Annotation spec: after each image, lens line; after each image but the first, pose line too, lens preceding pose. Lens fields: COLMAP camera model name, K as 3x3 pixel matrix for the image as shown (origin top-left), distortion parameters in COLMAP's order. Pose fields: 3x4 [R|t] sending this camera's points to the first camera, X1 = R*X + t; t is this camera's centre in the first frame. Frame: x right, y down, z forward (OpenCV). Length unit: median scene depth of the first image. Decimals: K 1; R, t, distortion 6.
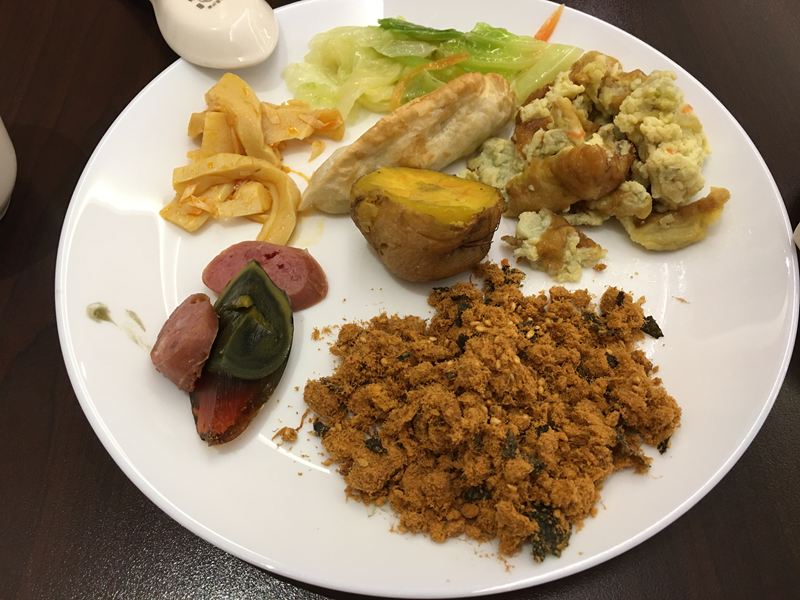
lens RADIAL K [[677.5, 0, 403.5], [0, 677.5, 299.6], [0, 0, 1]] dist [0.054638, -0.000188]
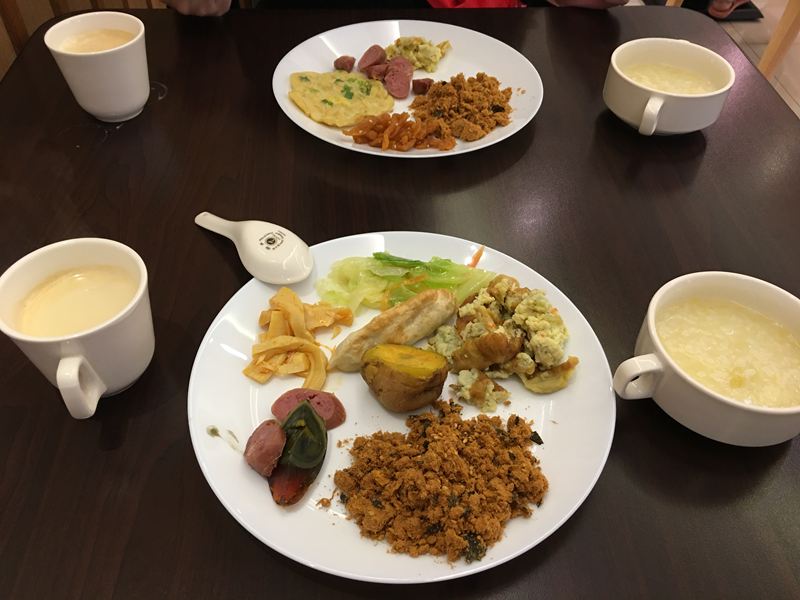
lens RADIAL K [[677.5, 0, 400.0], [0, 677.5, 298.7], [0, 0, 1]] dist [0.054638, -0.000188]
pose [[0.999204, 0.000727, 0.039889, -0.047325], [0.007981, 0.975982, -0.217705, 0.068242], [-0.039089, 0.217850, 0.975199, -0.727276]]
